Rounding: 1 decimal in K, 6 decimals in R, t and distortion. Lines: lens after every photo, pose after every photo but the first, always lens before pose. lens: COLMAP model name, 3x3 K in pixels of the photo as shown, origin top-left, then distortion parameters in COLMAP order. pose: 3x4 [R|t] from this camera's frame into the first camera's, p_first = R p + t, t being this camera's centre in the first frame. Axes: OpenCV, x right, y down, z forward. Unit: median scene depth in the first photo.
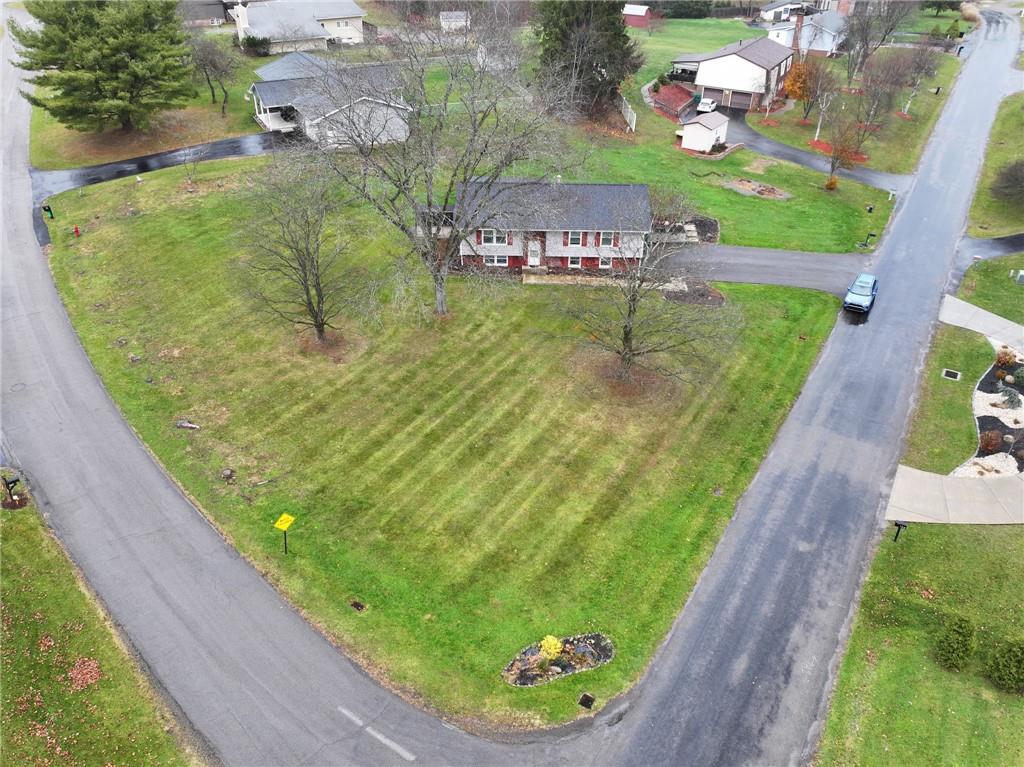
lens RADIAL K [[828.2, 0, 512.0], [0, 828.2, 383.5], [0, 0, 1]] dist [0.000197, 0.014499]
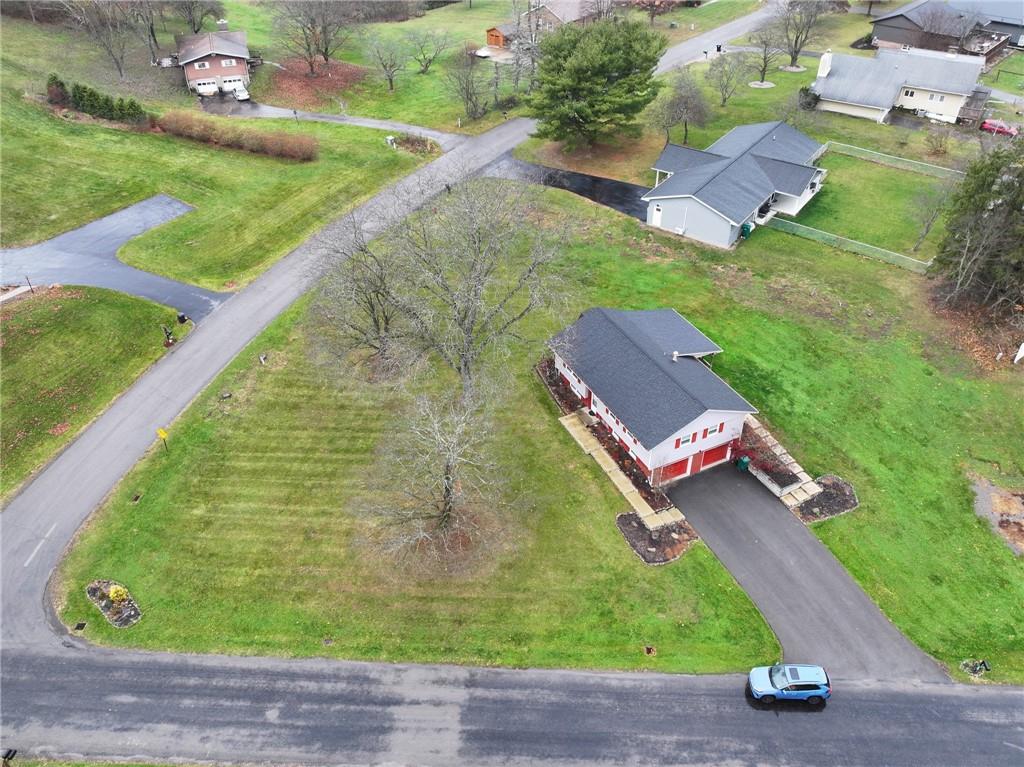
lens RADIAL K [[828.2, 0, 512.0], [0, 828.2, 383.5], [0, 0, 1]] dist [0.000197, 0.014499]
pose [[0.464392, 0.531925, -0.708093, 0.825876], [-0.469272, 0.825861, 0.312629, -0.537359], [0.751082, 0.187105, 0.633141, 0.329658]]
